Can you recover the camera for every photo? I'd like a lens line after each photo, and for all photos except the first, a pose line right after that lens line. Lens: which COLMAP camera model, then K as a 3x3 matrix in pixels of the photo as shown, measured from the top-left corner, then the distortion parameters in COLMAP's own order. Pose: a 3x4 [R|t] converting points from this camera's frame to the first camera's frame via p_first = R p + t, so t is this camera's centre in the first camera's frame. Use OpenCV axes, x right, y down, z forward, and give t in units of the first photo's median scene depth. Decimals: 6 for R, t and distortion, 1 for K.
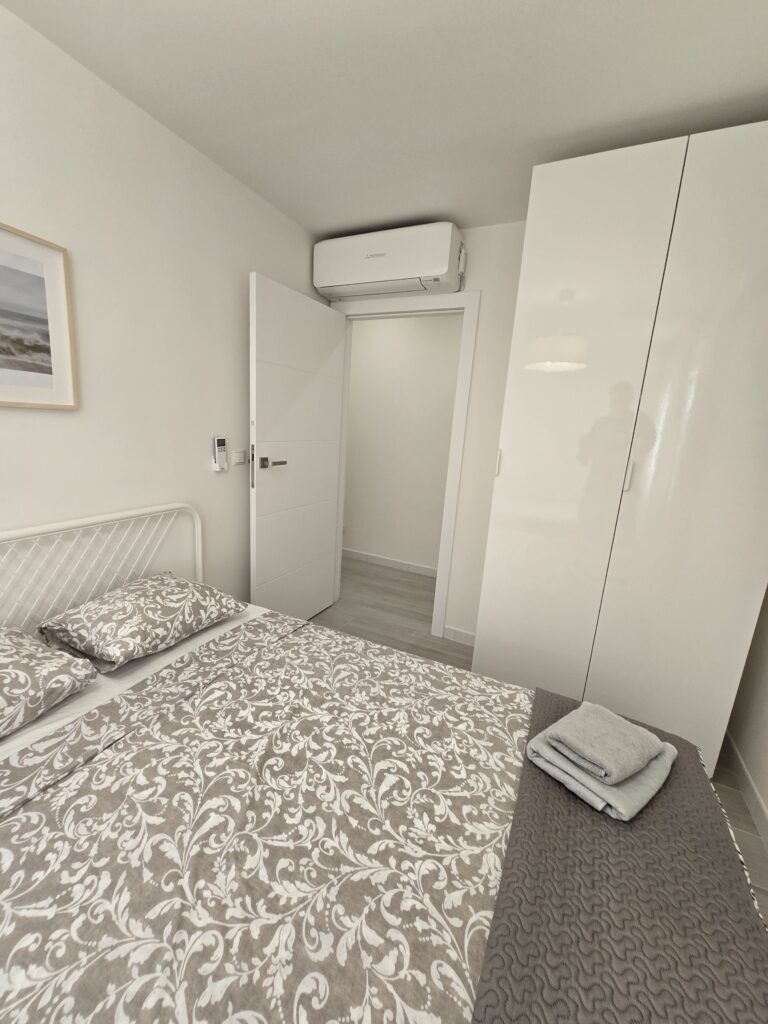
lens RADIAL K [[419.1, 0, 374.5], [0, 419.1, 516.7], [0, 0, 1]] dist [-0.008655, 0.002466]
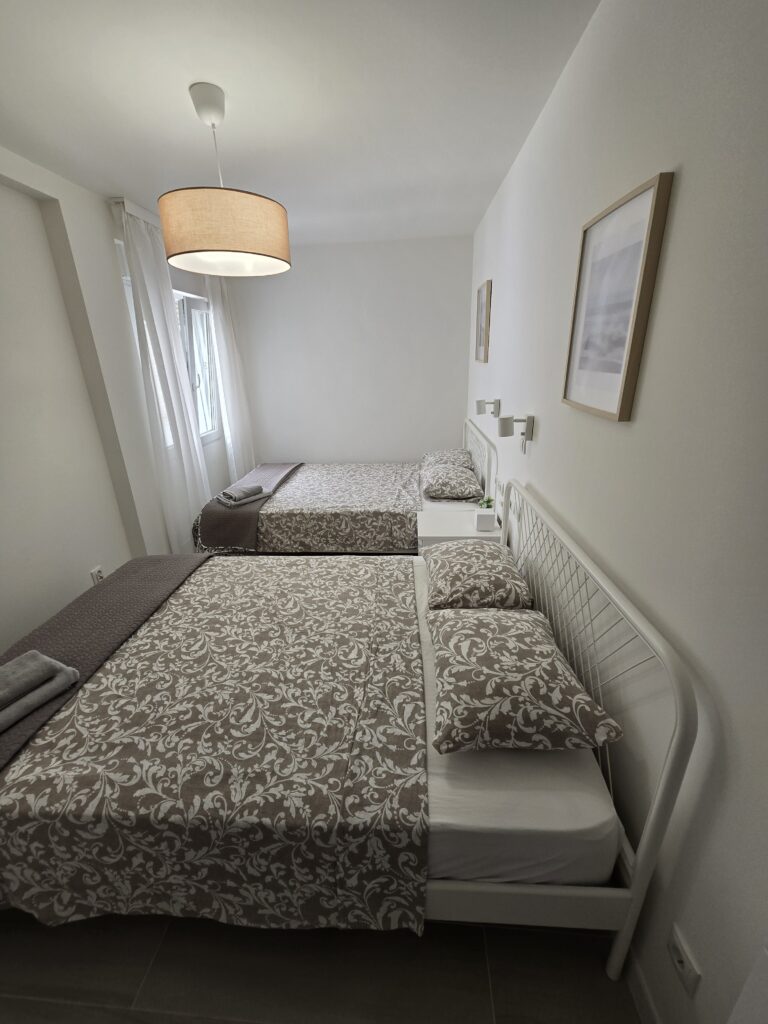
lens RADIAL K [[419.1, 0, 378.4], [0, 419.1, 513.3], [0, 0, 1]] dist [-0.008655, 0.002466]
pose [[-0.923213, 0.102962, -0.370238, -0.055432], [-0.110407, 0.851754, 0.512177, -0.554461], [0.368086, 0.513726, -0.774983, 1.851785]]
